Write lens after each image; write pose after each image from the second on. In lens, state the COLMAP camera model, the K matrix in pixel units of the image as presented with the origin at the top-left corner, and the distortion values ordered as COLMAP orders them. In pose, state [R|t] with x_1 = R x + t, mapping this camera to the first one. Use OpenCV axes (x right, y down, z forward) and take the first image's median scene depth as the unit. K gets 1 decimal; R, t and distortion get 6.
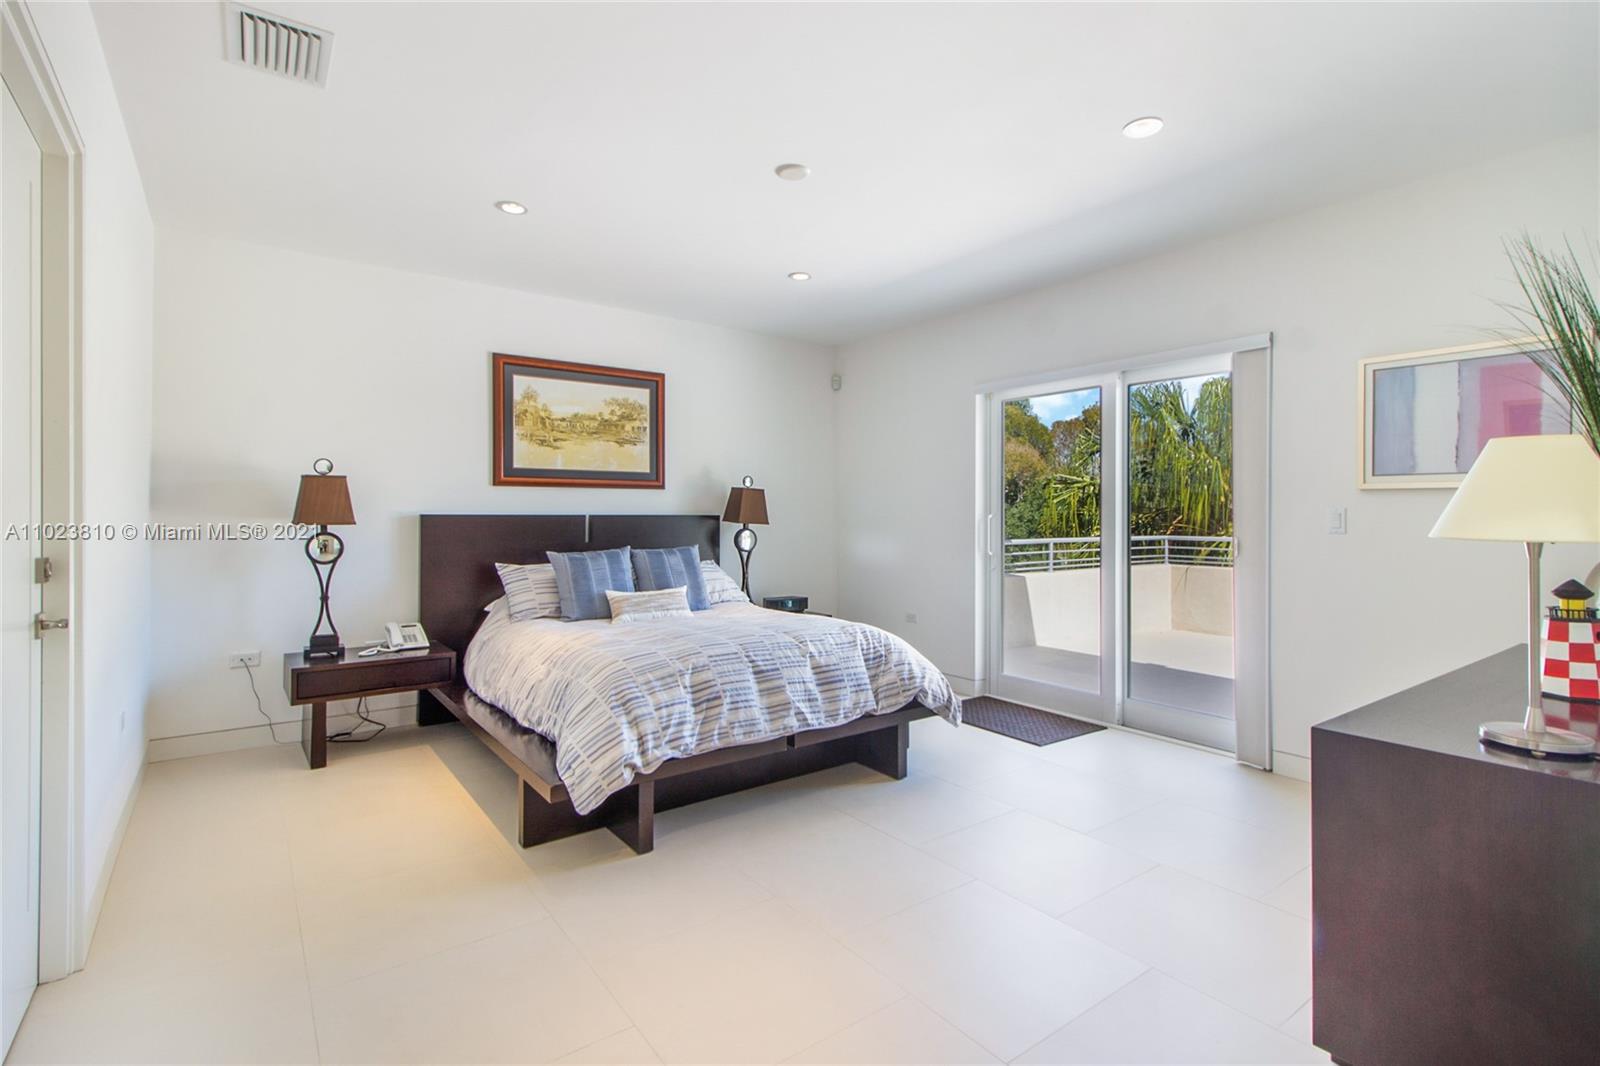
lens RADIAL K [[729.3, 0, 804.8], [0, 729.3, 502.8], [0, 0, 1]] dist [-0.000612, -0.000462]
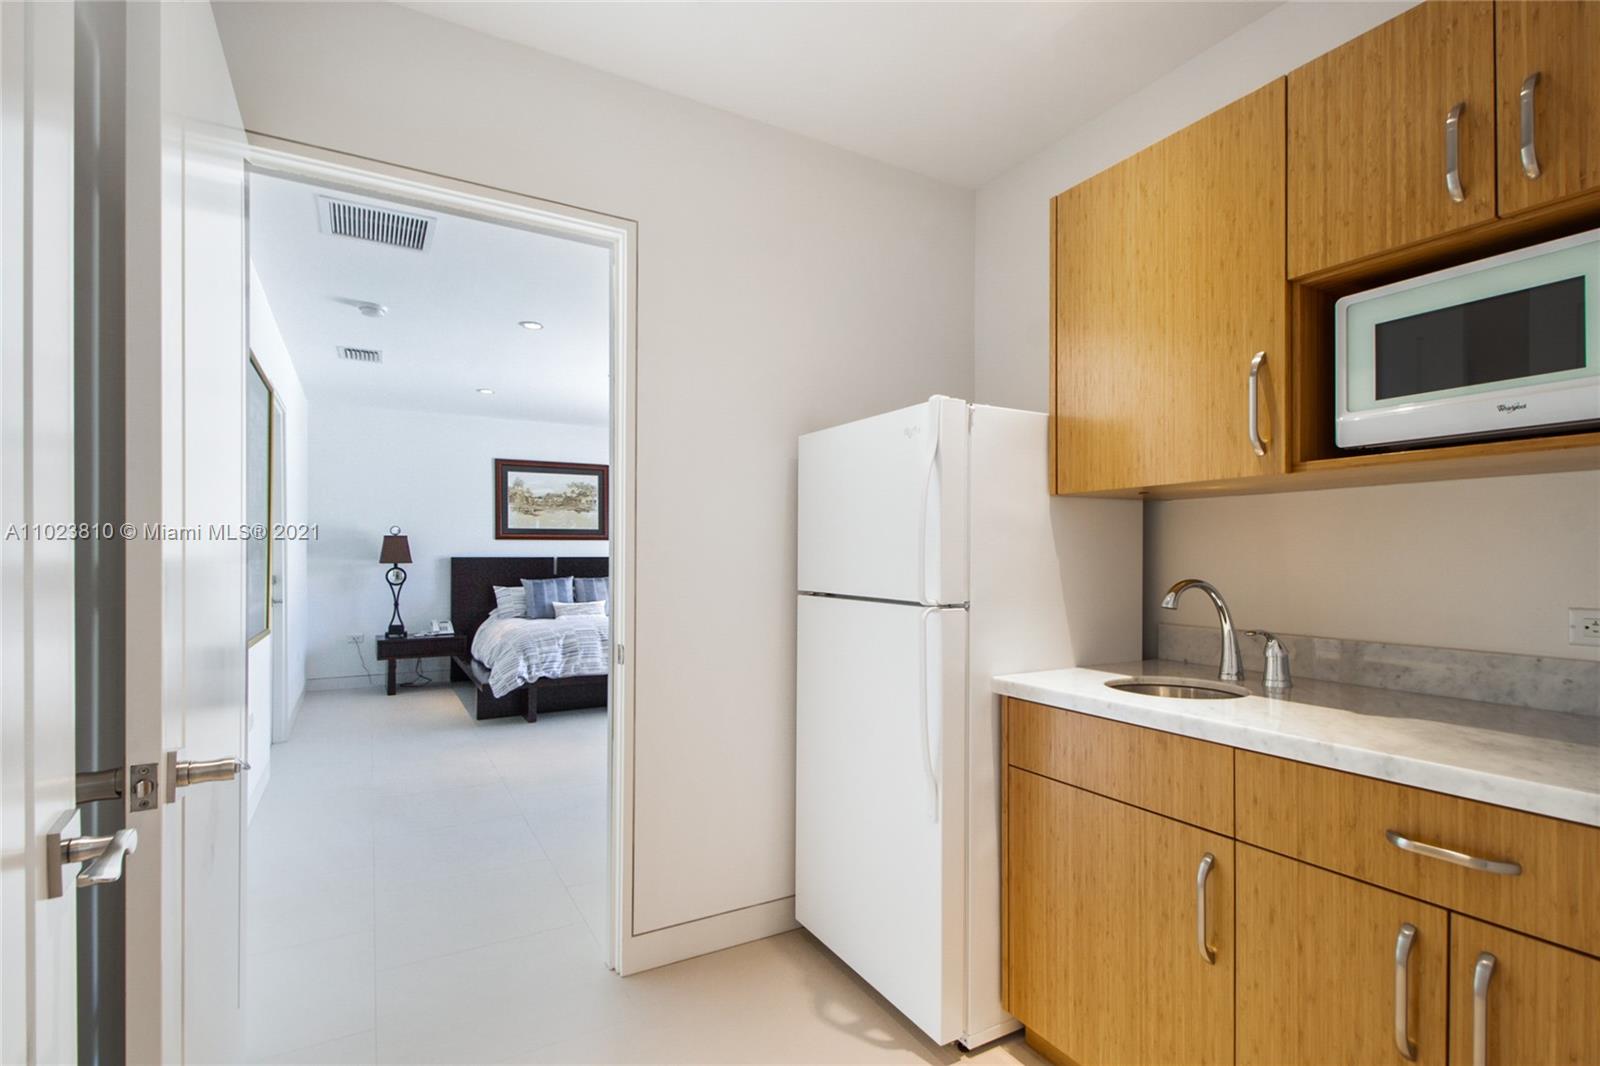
lens RADIAL K [[754.3, 0, 821.1], [0, 754.3, 541.7], [0, 0, 1]] dist [-0.001883, -0.000157]
pose [[0.992918, -0.006109, -0.118641, 0.557512], [0.005805, 0.999979, -0.002913, -0.010399], [0.118657, 0.002203, 0.992933, -0.665901]]
